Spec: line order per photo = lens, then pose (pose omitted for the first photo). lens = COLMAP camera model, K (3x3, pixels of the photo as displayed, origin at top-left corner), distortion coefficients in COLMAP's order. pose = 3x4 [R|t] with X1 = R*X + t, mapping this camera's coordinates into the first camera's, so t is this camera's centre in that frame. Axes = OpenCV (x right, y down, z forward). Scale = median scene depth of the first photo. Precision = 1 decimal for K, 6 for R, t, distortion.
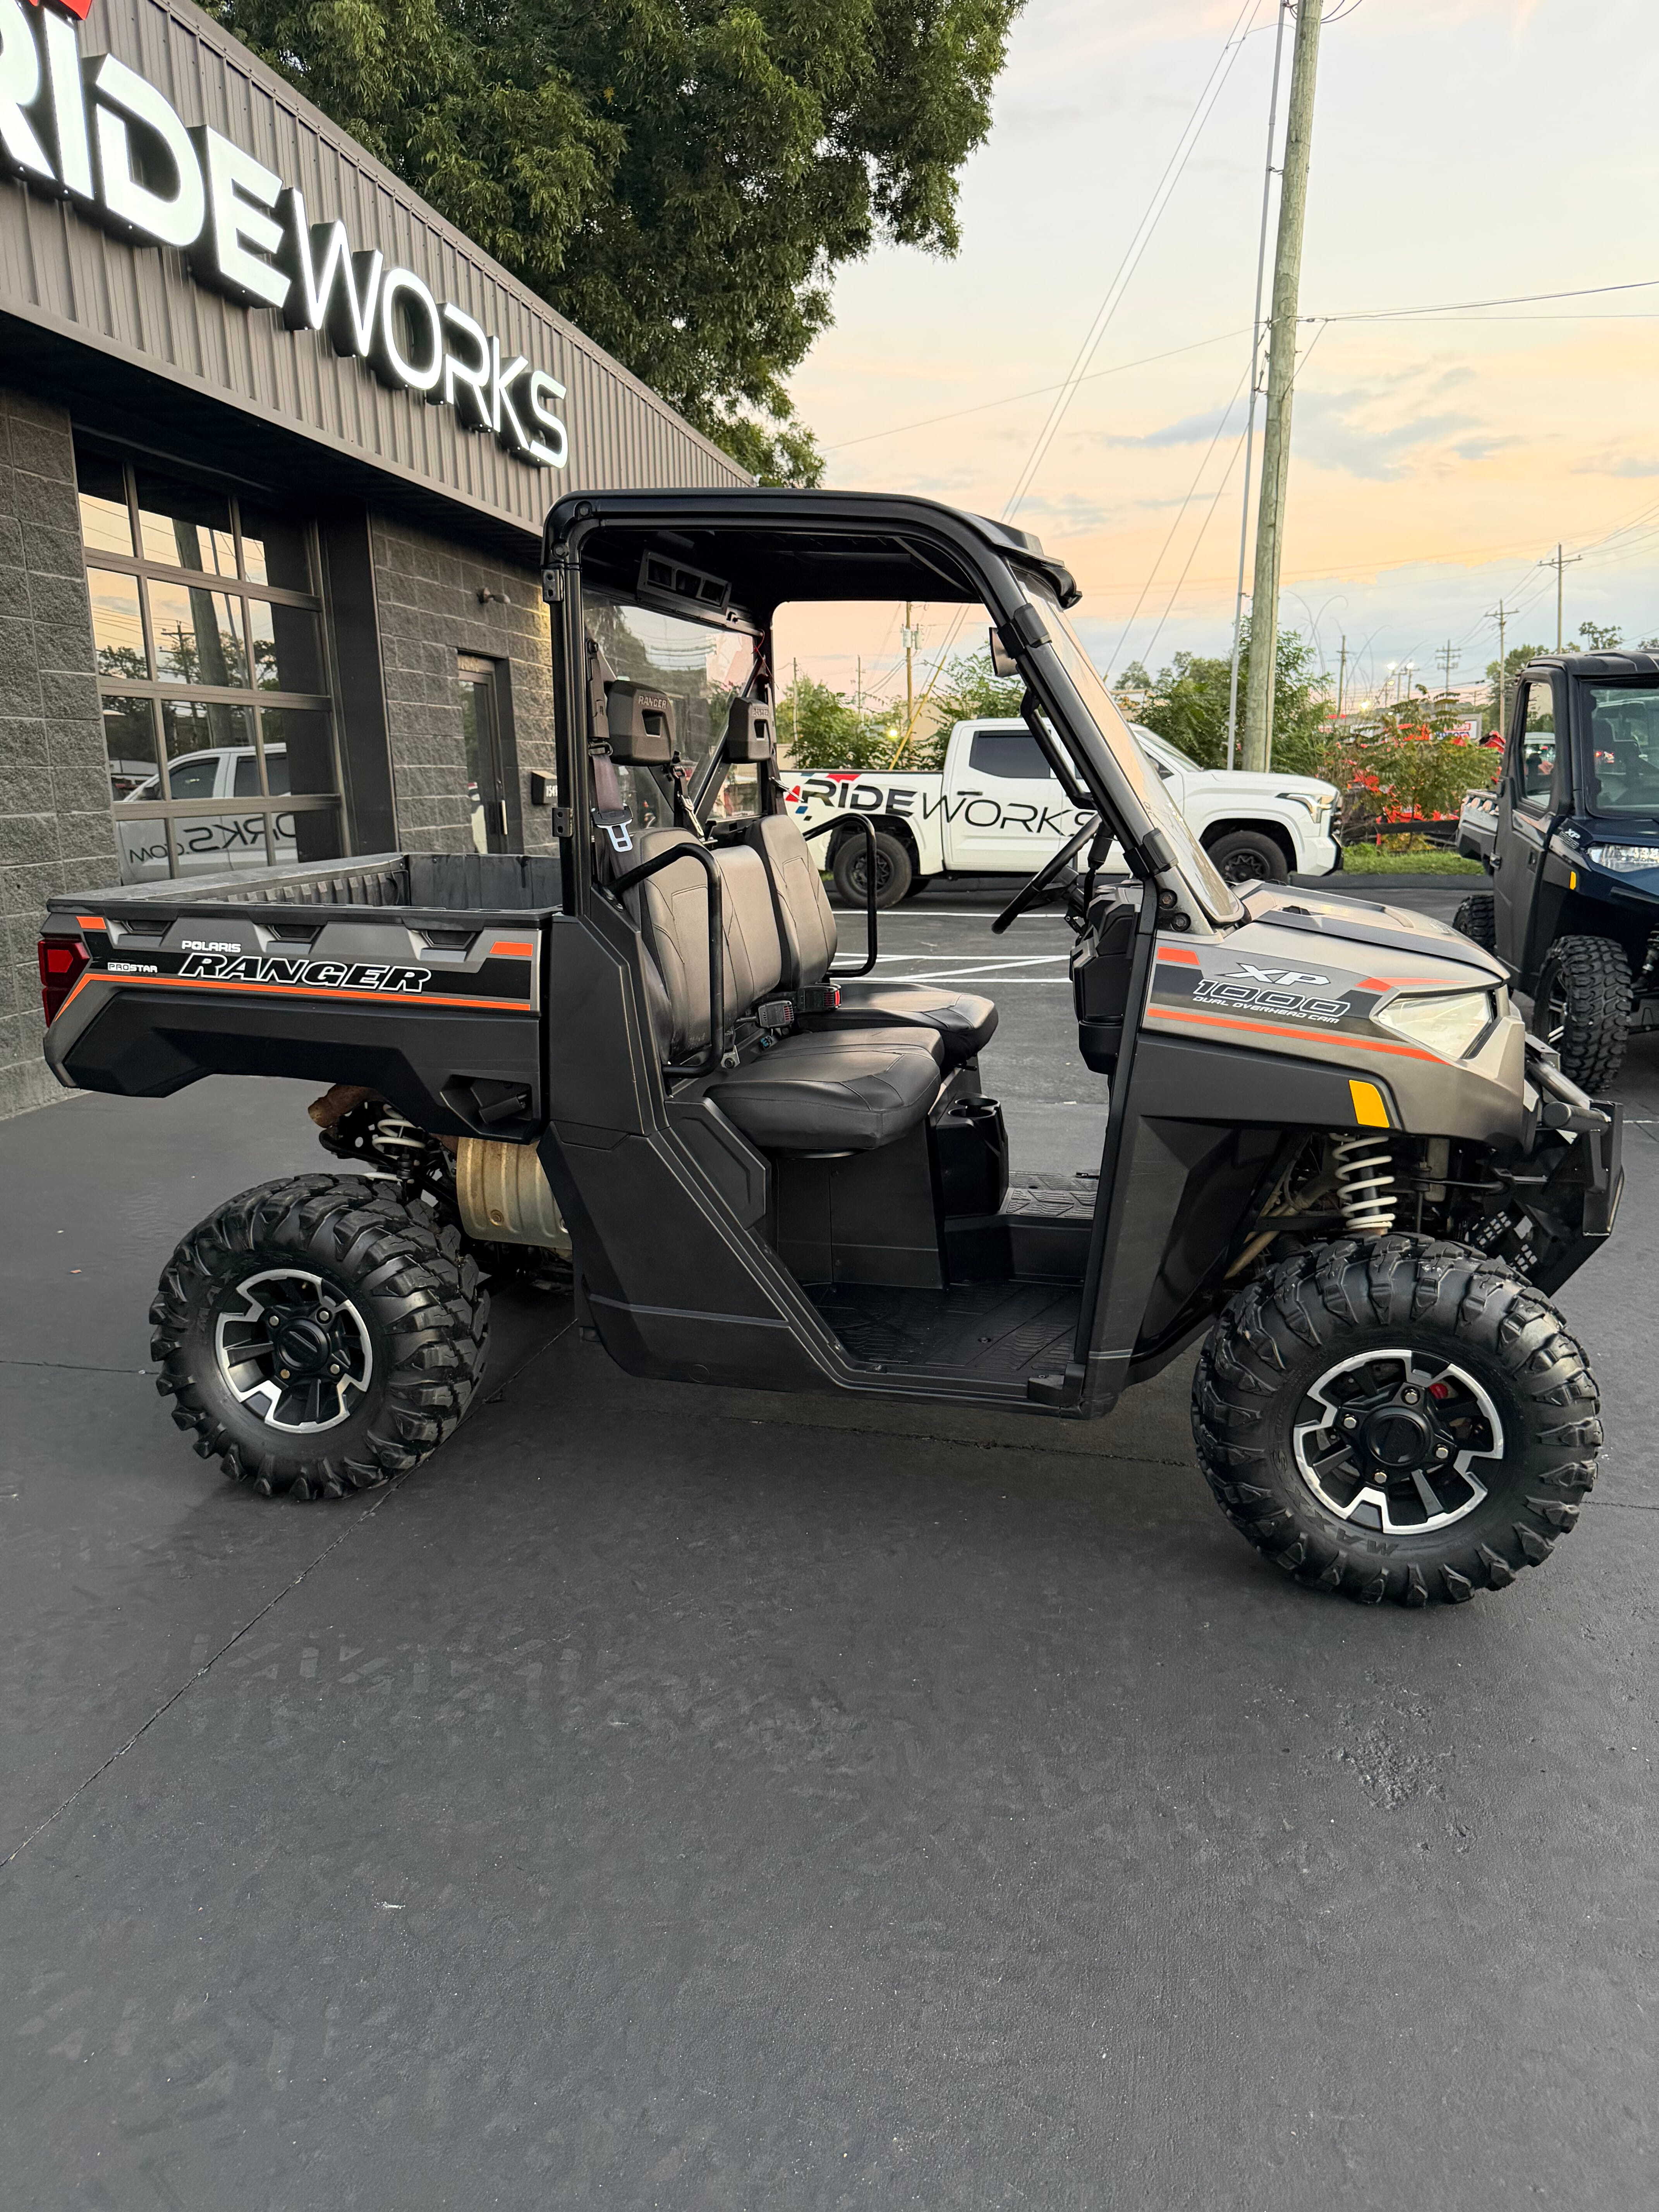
lens RADIAL K [[1543.8, 0, 750.3], [0, 1543.8, 1105.1], [0, 0, 1]] dist [0.013822, -0.005631]
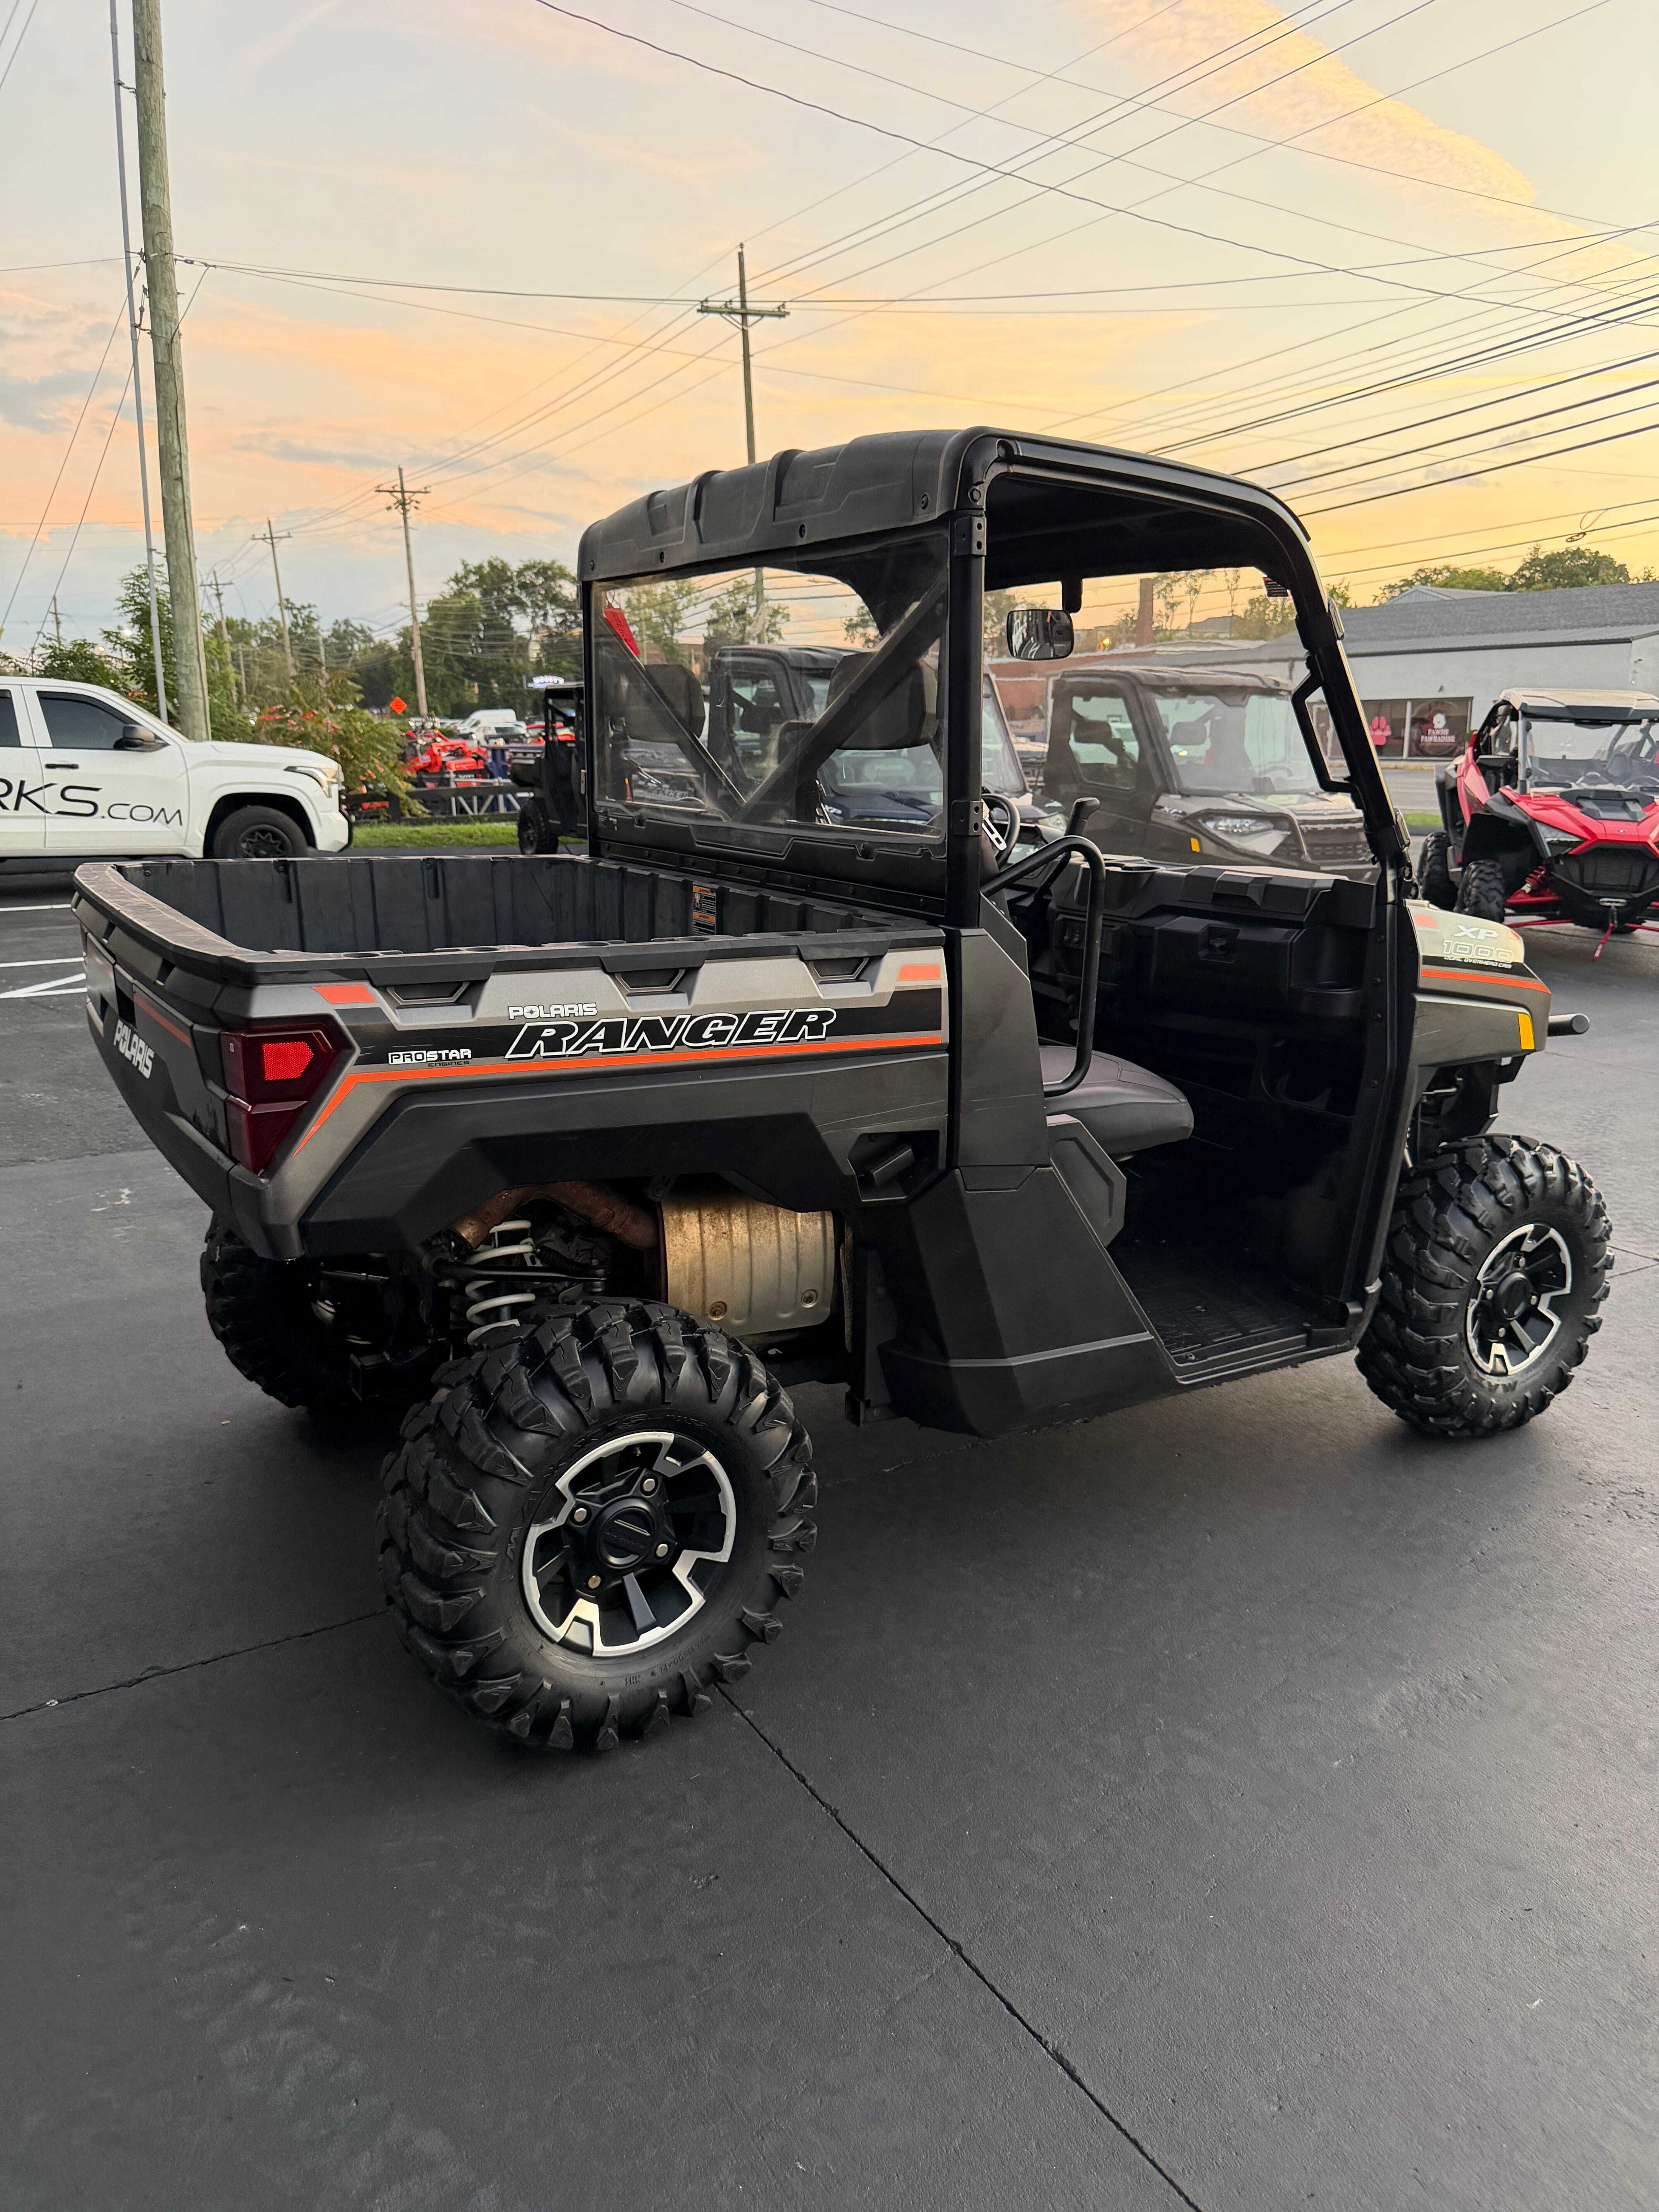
lens RADIAL K [[1590.4, 0, 775.5], [0, 1590.4, 1101.5], [0, 0, 1]] dist [0.037048, -0.010632]
pose [[0.727832, -0.145876, 0.670061, -0.751955], [0.139484, 0.988178, 0.063621, -0.092274], [-0.671420, 0.047157, 0.739575, 0.391450]]
